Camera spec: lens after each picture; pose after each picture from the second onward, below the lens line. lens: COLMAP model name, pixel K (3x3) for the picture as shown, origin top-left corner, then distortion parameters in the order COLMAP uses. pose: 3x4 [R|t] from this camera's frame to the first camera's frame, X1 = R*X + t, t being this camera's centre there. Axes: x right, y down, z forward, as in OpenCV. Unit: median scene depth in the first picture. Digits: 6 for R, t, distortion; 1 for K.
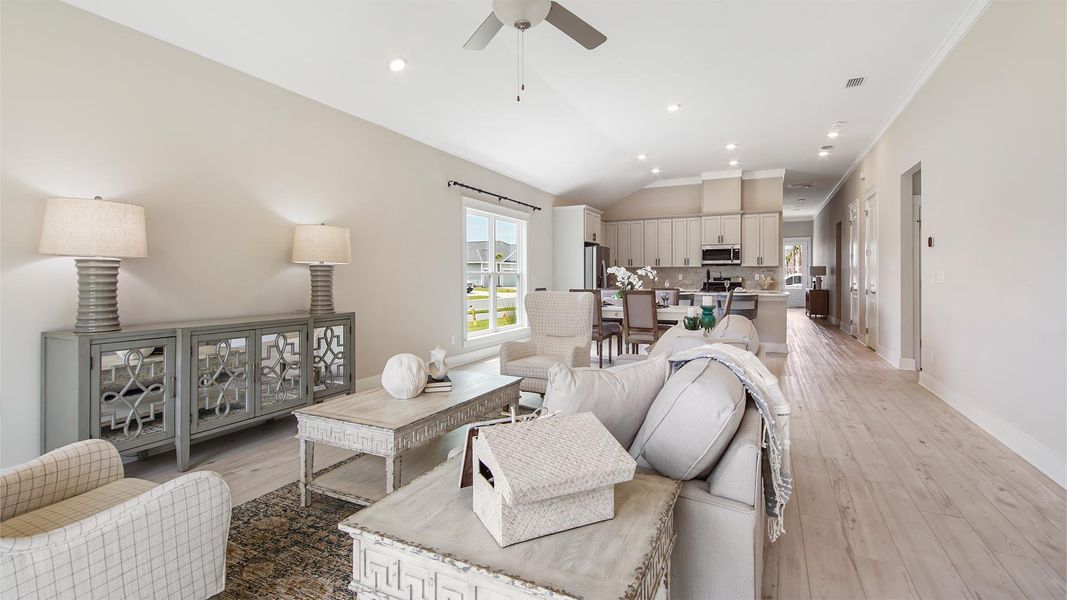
lens RADIAL K [[474.7, 0, 534.9], [0, 474.7, 275.9], [0, 0, 1]] dist [0.038134, -0.025432]
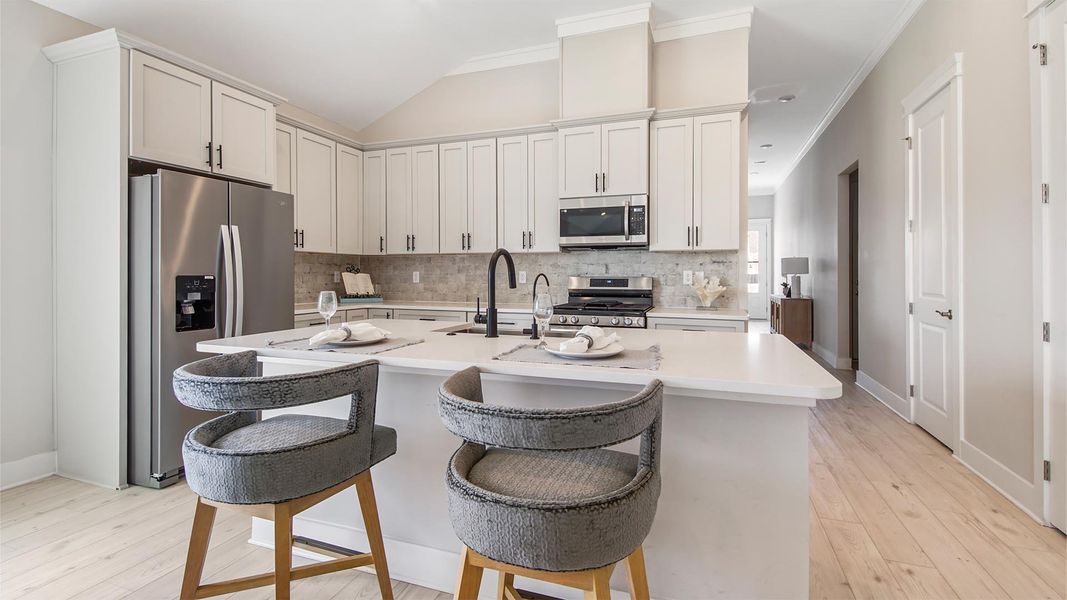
lens RADIAL K [[474.7, 0, 534.9], [0, 474.7, 275.9], [0, 0, 1]] dist [0.038134, -0.025432]
pose [[0.995156, 0.000770, 0.098303, 0.297688], [-0.001174, 0.999991, 0.004049, -0.000233], [-0.098299, -0.004145, 0.995148, 0.612878]]
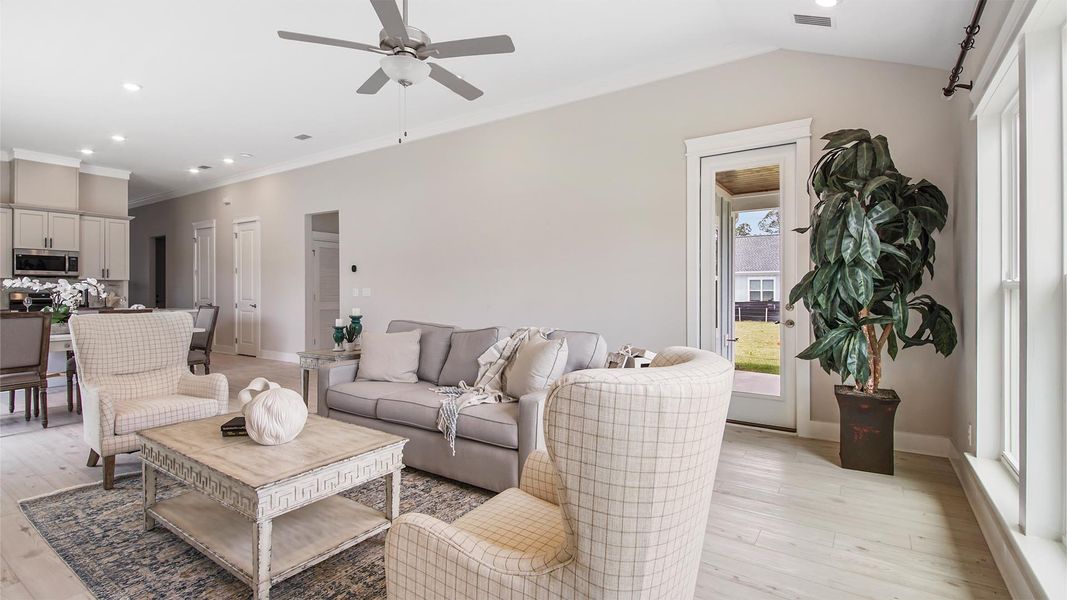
lens RADIAL K [[487.0, 0, 534.1], [0, 487.0, 288.8], [0, 0, 1]] dist [0.039550, -0.023179]
pose [[0.142542, 0.006929, 0.989764, -0.283923], [-0.002734, 0.999974, -0.006606, -0.000531], [-0.989785, -0.001764, 0.142558, 0.121780]]
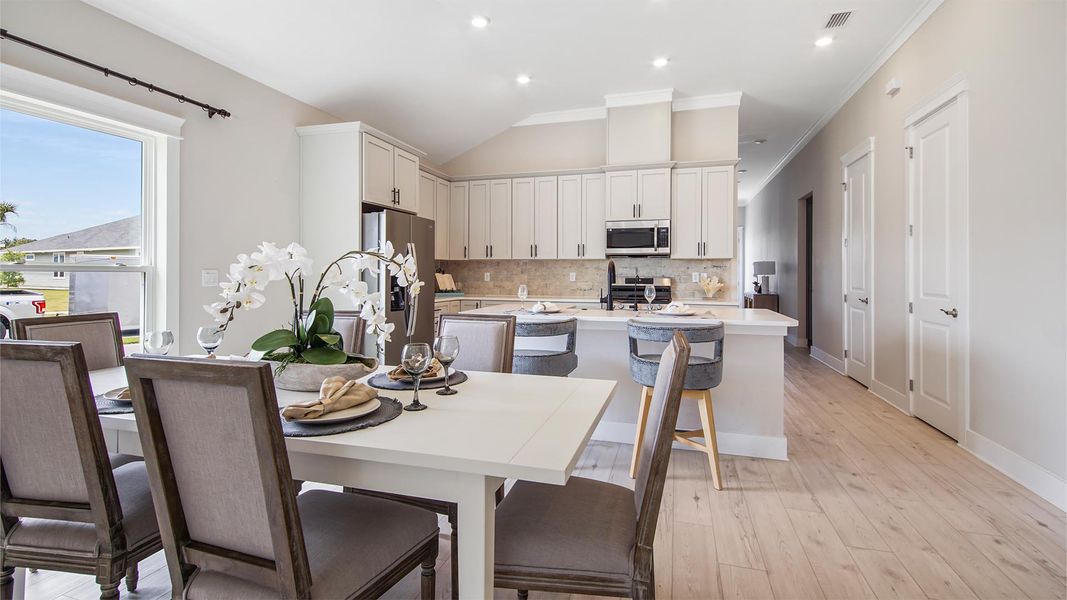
lens RADIAL K [[474.7, 0, 534.9], [0, 474.7, 275.9], [0, 0, 1]] dist [0.038134, -0.025432]
pose [[0.987438, 0.001475, 0.157998, 0.180385], [-0.002316, 0.999984, 0.005139, -0.001661], [-0.157988, -0.005440, 0.987426, 0.460652]]
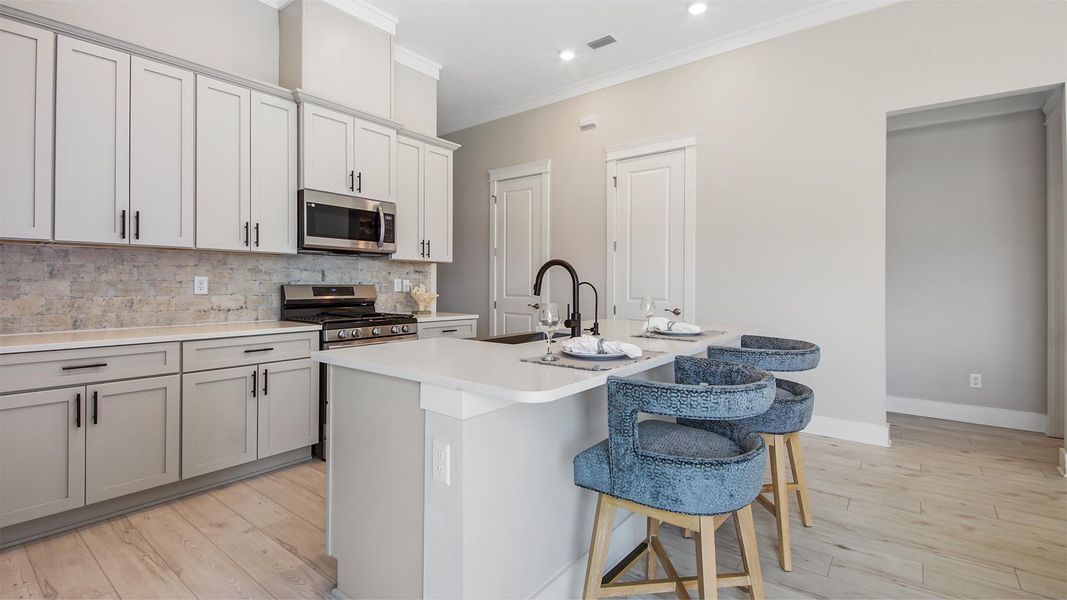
lens RADIAL K [[474.7, 0, 534.9], [0, 474.7, 275.9], [0, 0, 1]] dist [0.038134, -0.025432]
pose [[0.214609, 0.018591, 0.976523, 0.062213], [-0.004328, 0.999827, -0.018084, 0.001399], [-0.976691, -0.000346, 0.214652, 0.793989]]
